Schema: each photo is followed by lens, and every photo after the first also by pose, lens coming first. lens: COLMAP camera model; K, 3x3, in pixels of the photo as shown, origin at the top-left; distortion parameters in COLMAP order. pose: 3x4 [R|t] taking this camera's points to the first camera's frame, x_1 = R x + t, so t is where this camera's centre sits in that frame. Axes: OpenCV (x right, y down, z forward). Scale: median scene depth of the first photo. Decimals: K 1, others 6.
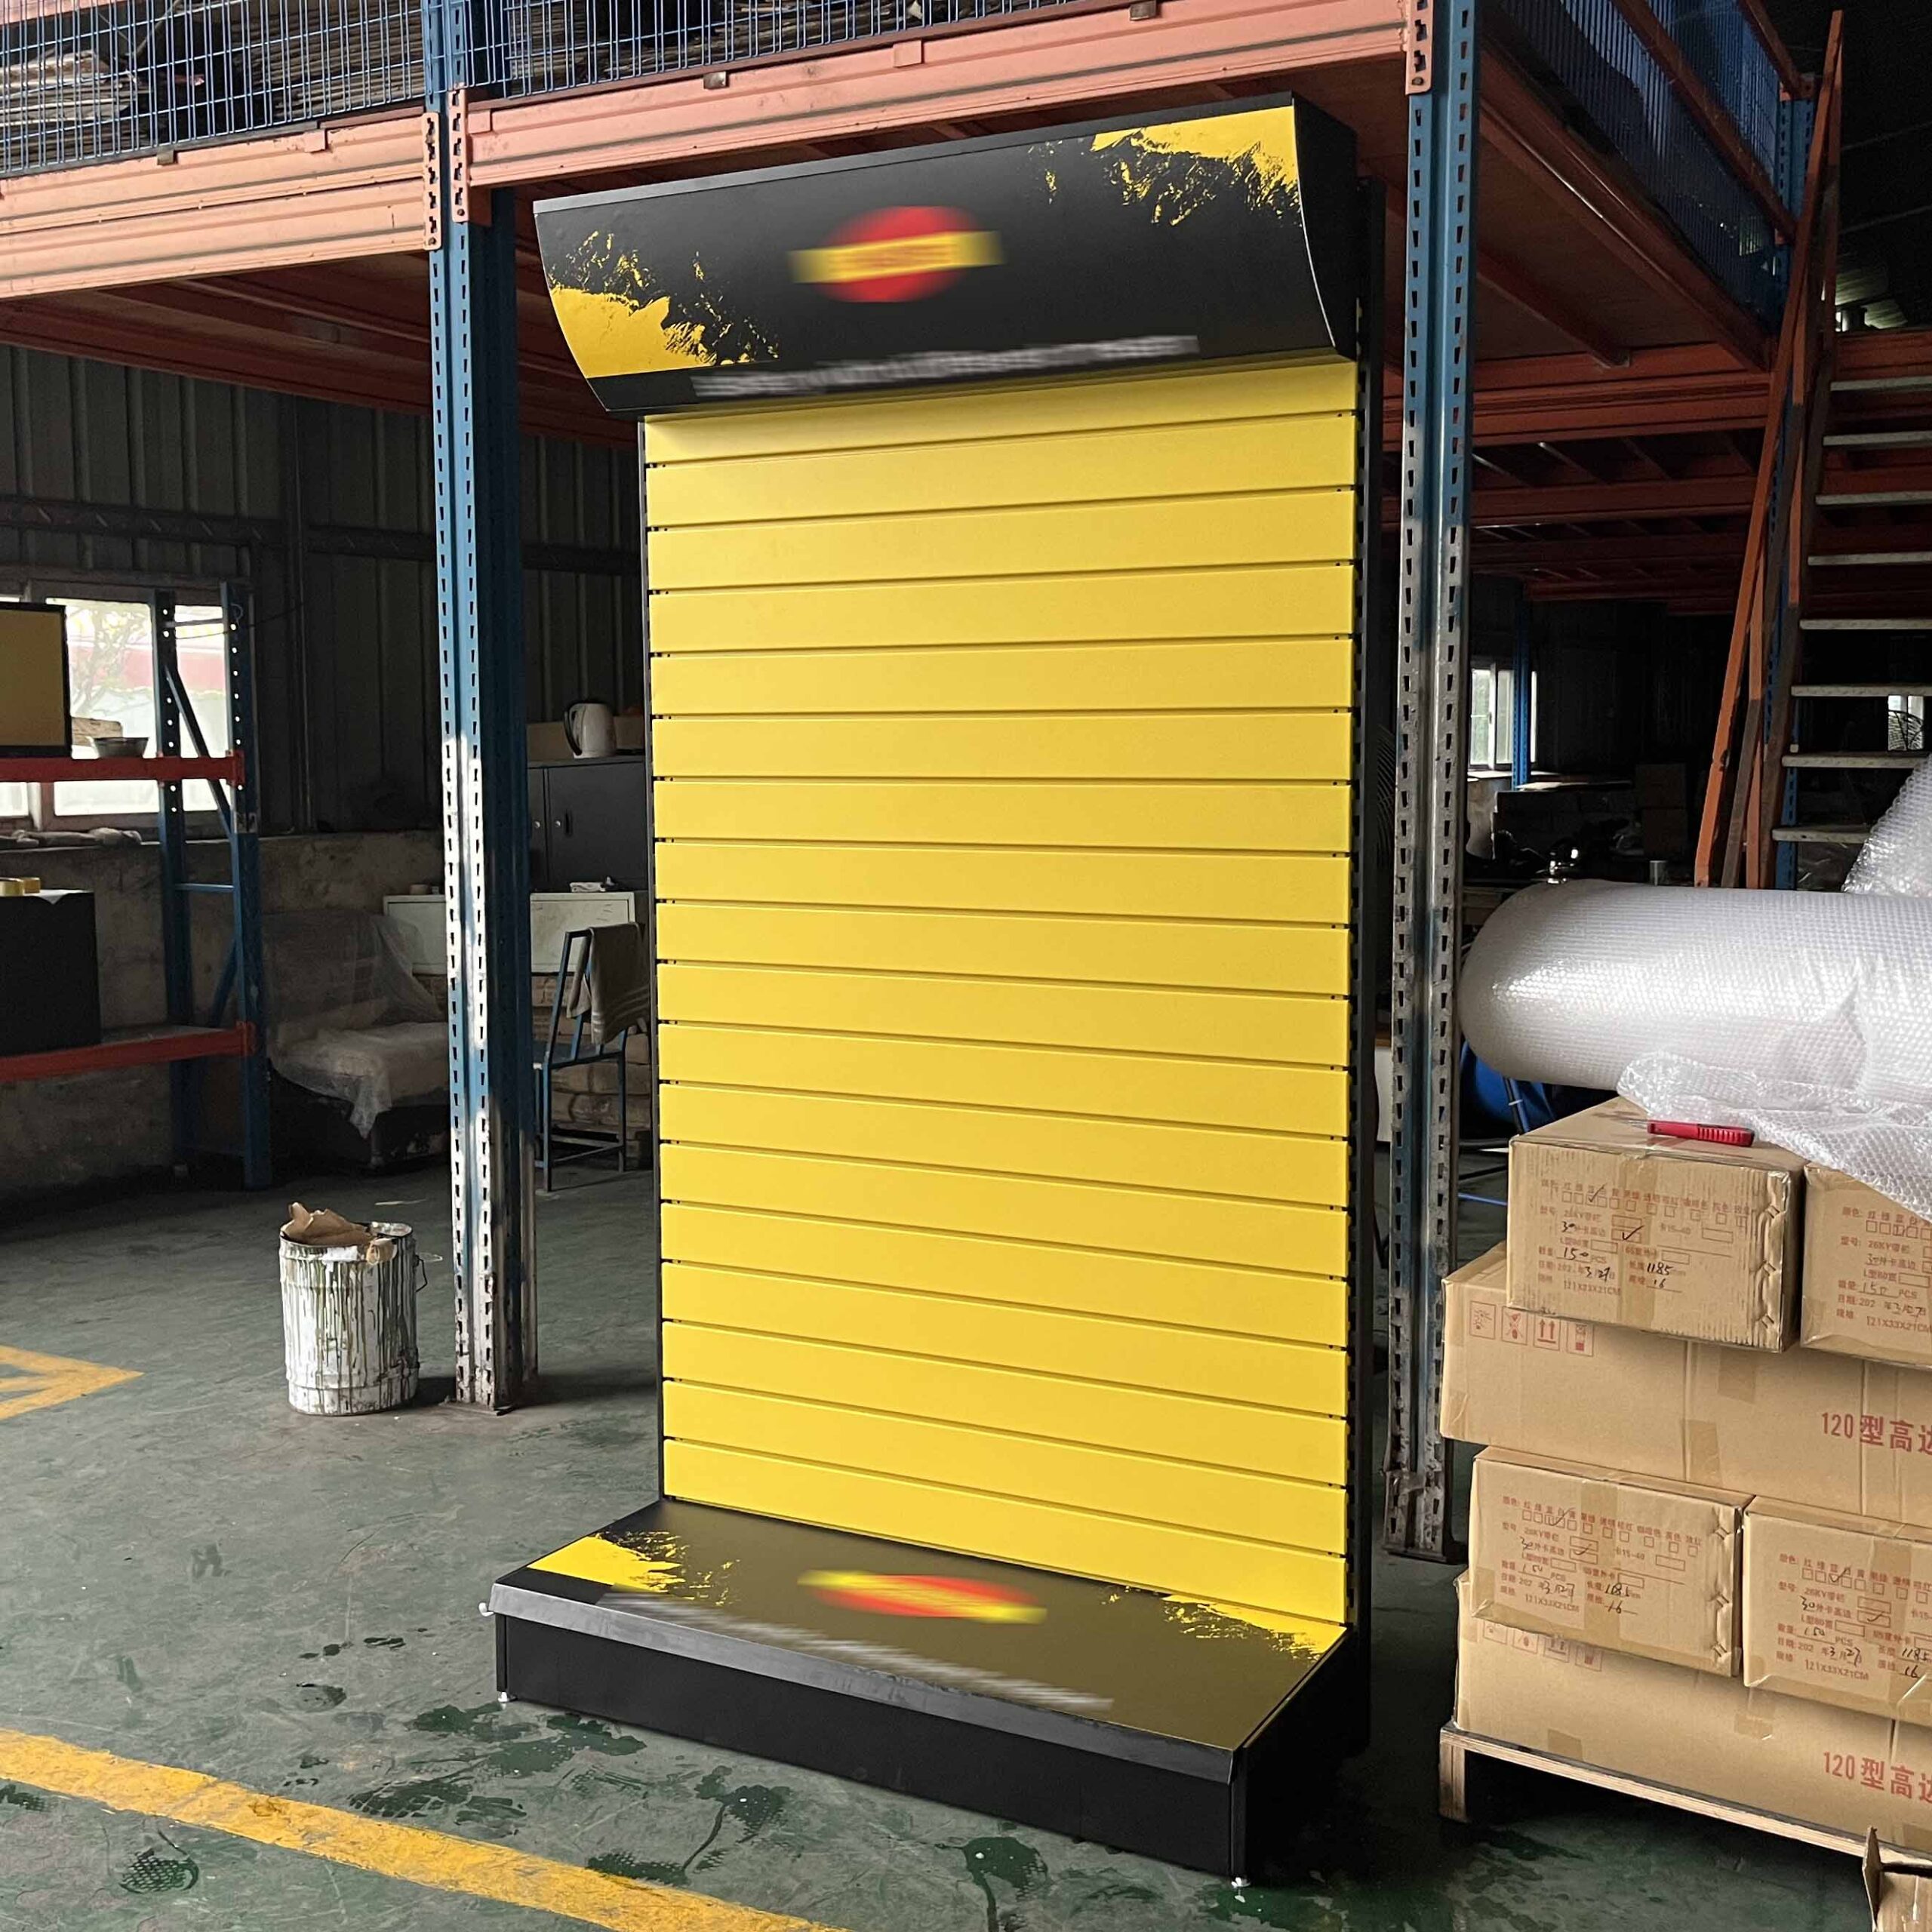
lens RADIAL K [[2200.4, 0, 1008.5], [0, 2200.4, 943.6], [0, 0, 1]] dist [0.025789, 0.010481]
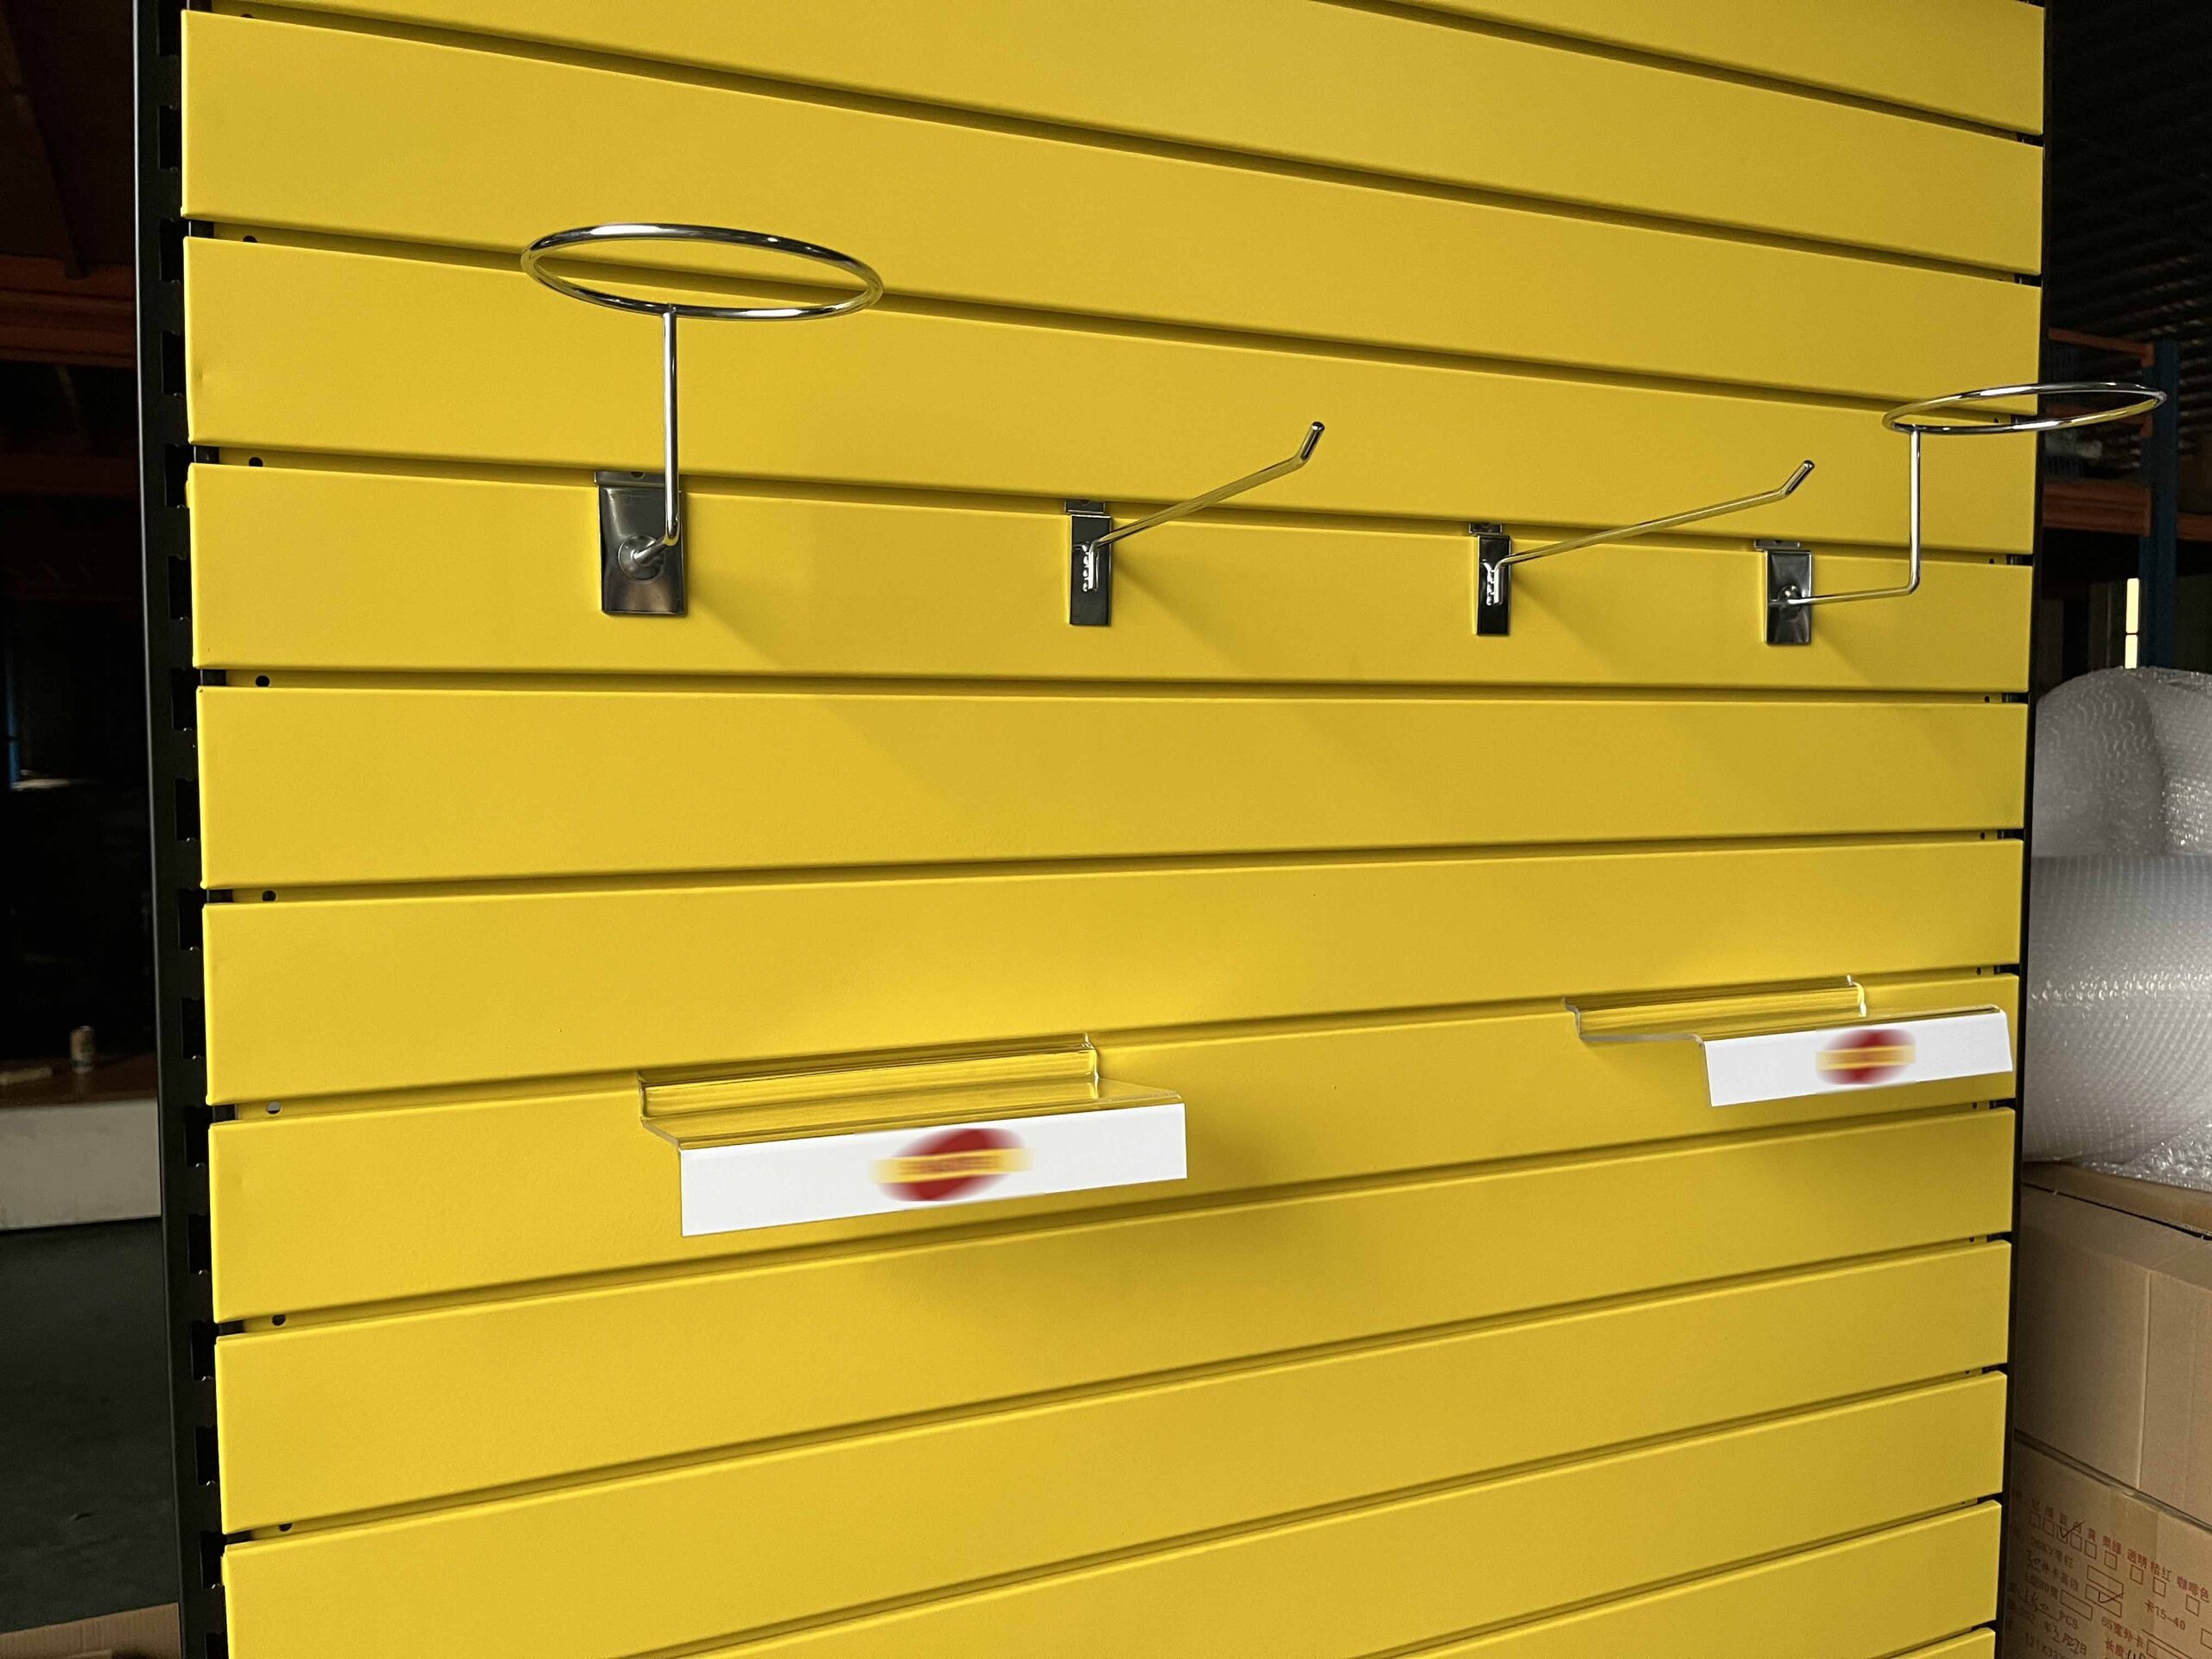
lens RADIAL K [[1691.9, 0, 1106.0], [0, 1691.9, 829.5], [0, 0, 1]] dist [0.042369, -0.093622]
pose [[0.623191, -0.038398, 0.781127, -0.311660], [0.073234, 0.997270, -0.009403, -0.055097], [-0.778634, 0.063065, 0.624302, 0.943743]]
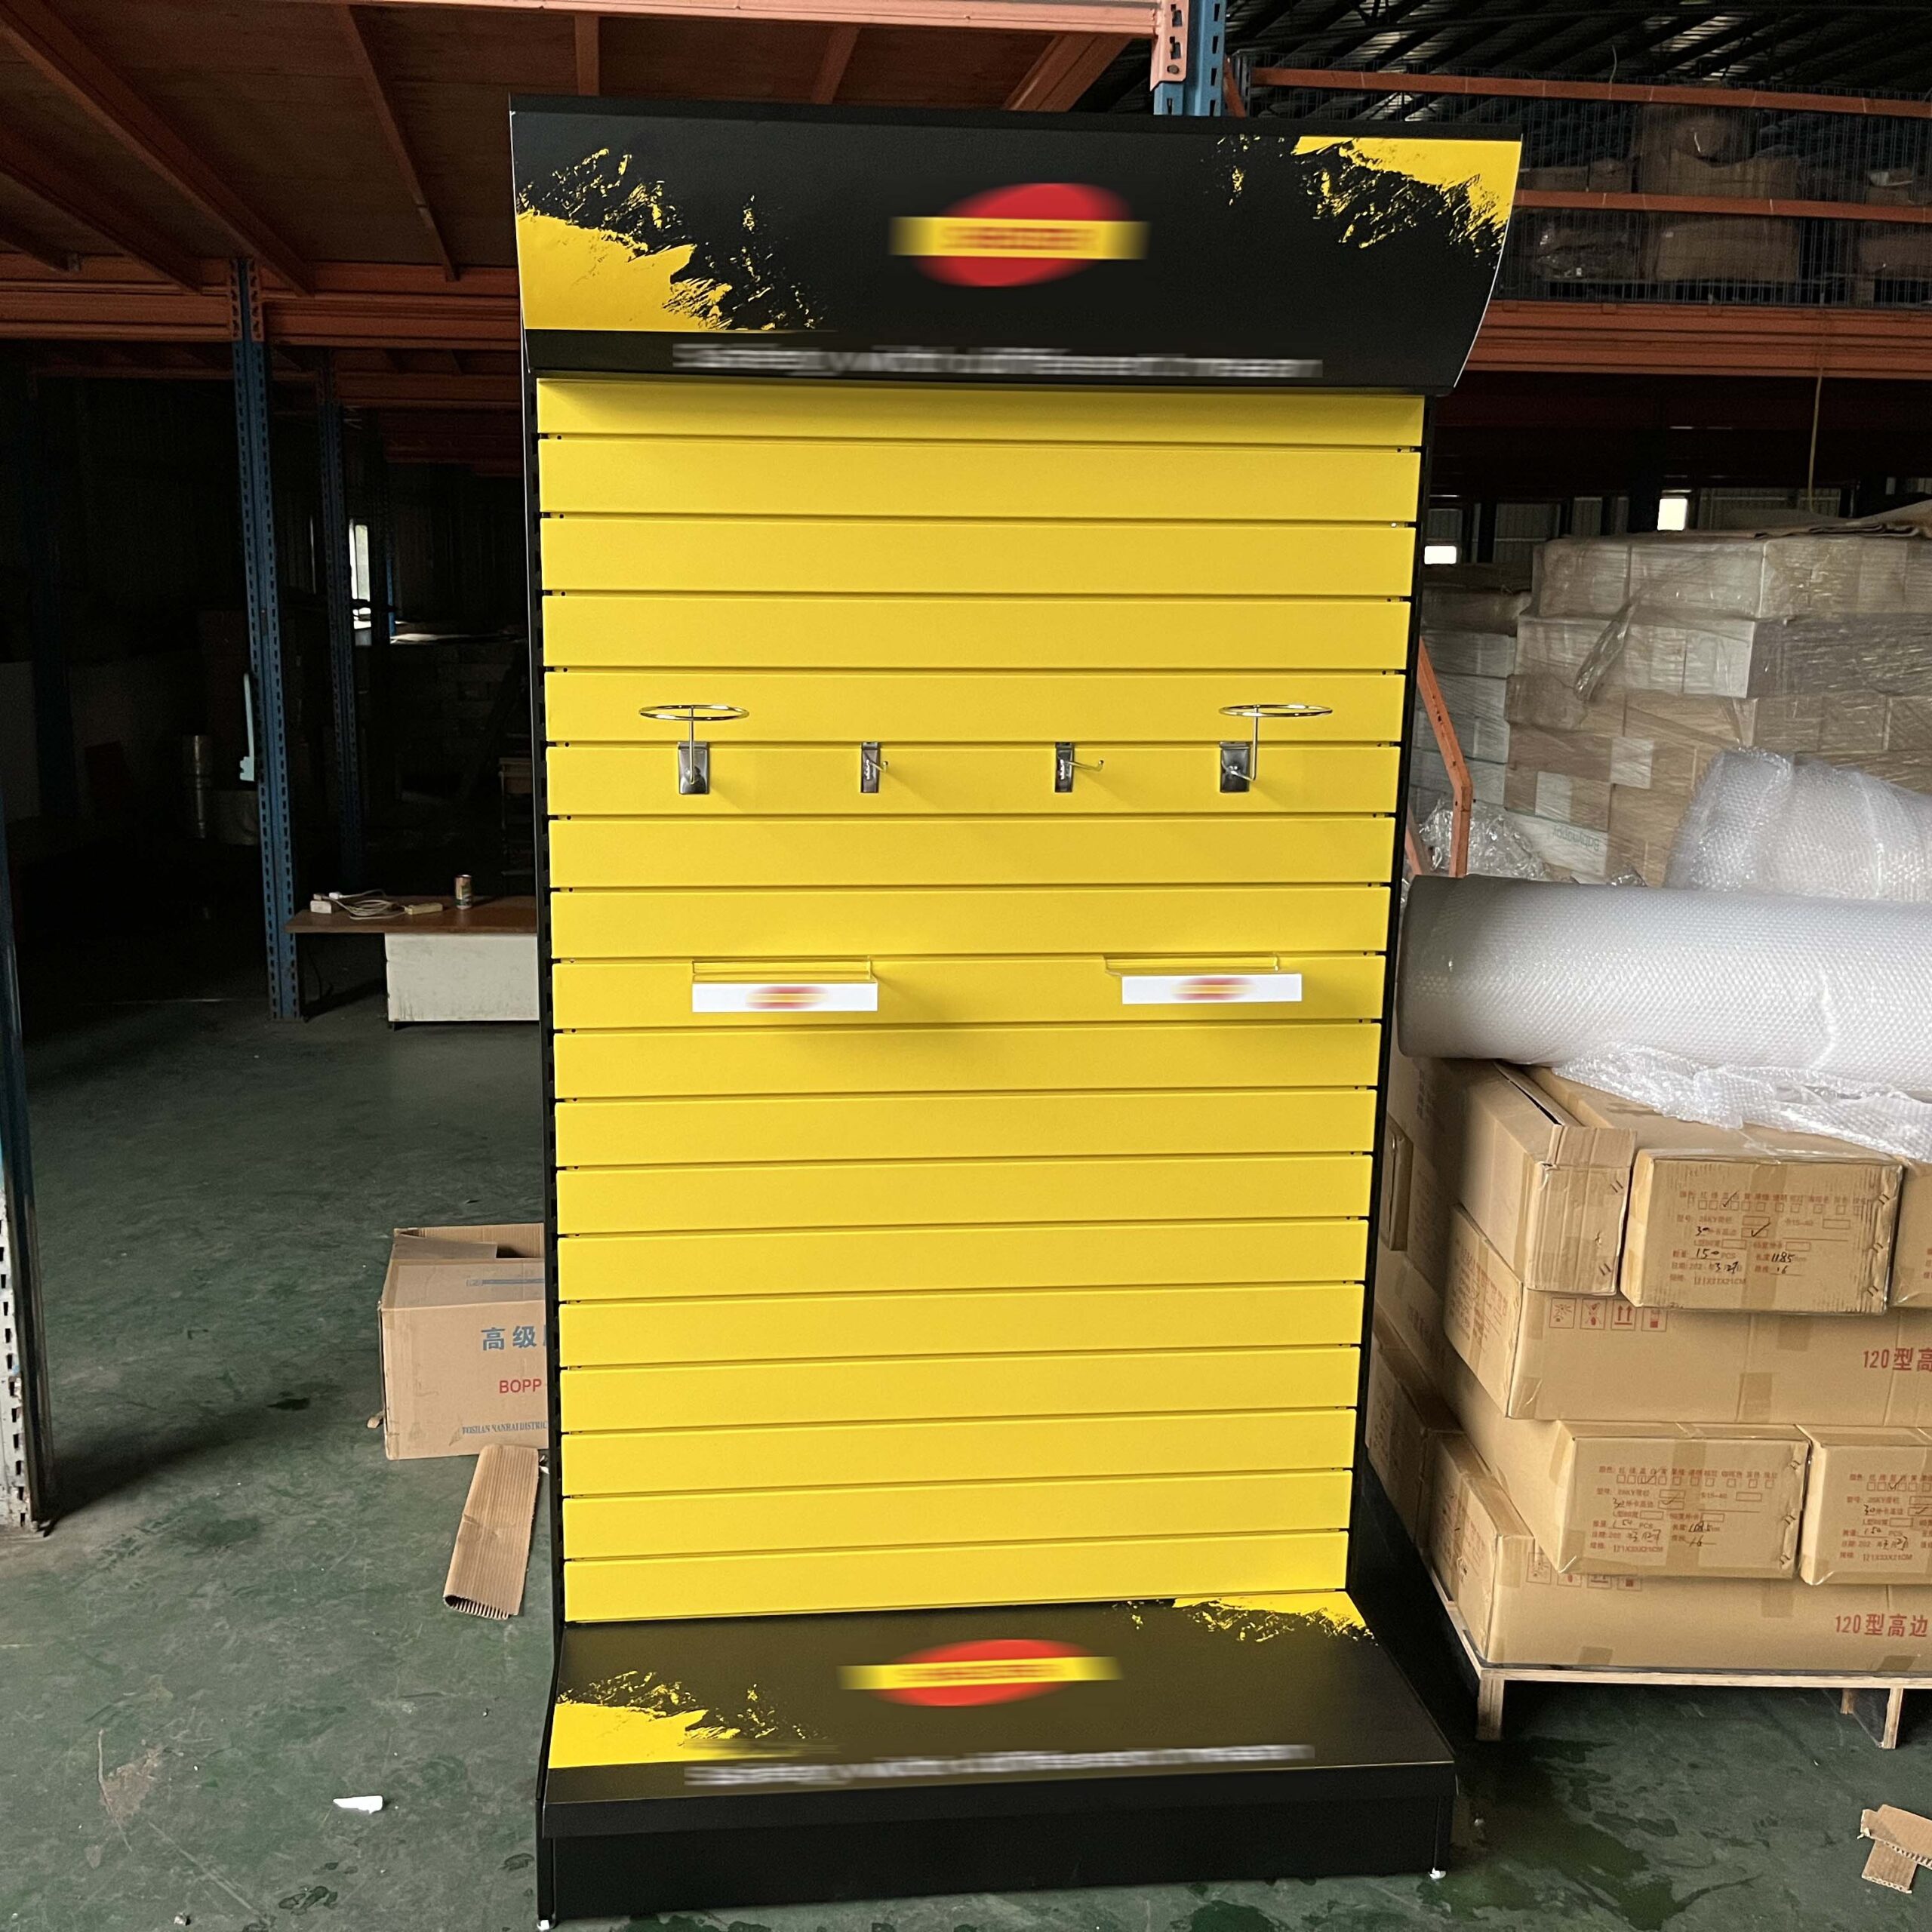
lens RADIAL K [[1931.4, 0, 877.6], [0, 1931.4, 966.4], [0, 0, 1]] dist [0.023882, 0.003271]
pose [[0.838254, -0.099603, 0.536106, -0.551176], [0.037394, 0.991361, 0.125715, -0.129272], [-0.543996, -0.085334, 0.834737, 0.382518]]
